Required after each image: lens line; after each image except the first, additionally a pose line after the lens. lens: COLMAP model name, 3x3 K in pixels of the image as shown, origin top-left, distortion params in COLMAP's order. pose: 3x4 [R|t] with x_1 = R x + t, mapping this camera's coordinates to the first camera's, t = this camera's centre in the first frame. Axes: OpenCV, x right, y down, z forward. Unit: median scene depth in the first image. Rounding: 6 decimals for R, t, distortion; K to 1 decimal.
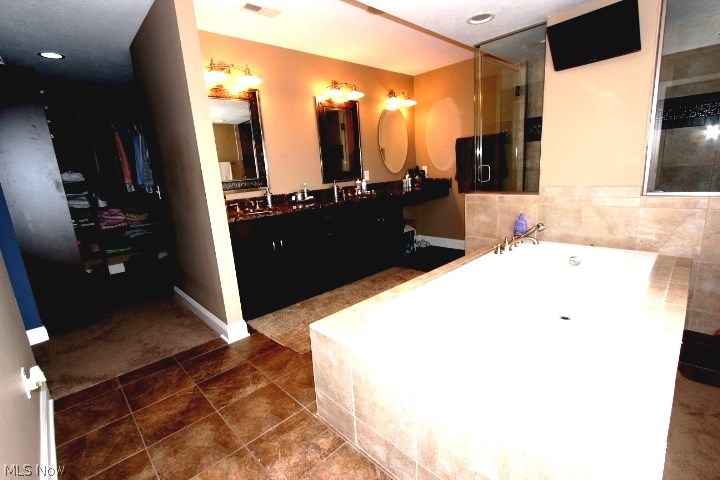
lens RADIAL K [[331.8, 0, 359.8], [0, 331.8, 241.3], [0, 0, 1]] dist [-0.015270, 0.001027]
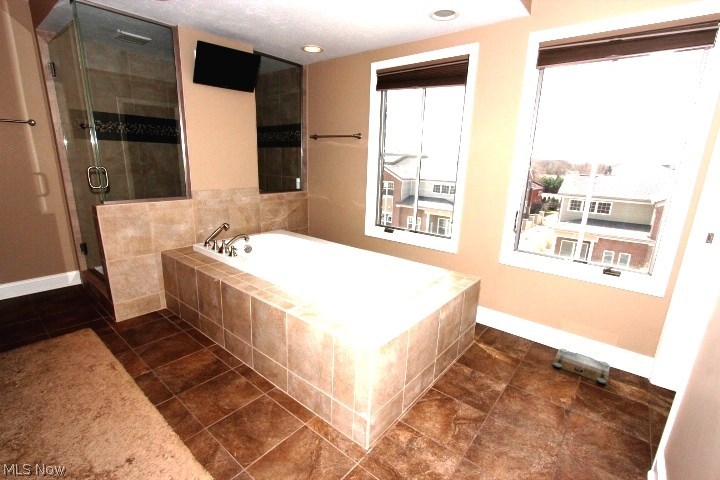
lens RADIAL K [[331.8, 0, 360.0], [0, 331.8, 242.1], [0, 0, 1]] dist [-0.015270, 0.001027]
pose [[-0.117889, -0.176838, 0.977154, -0.570808], [0.189396, 0.961949, 0.196936, -0.119321], [-0.974798, 0.208286, -0.079911, 0.623938]]
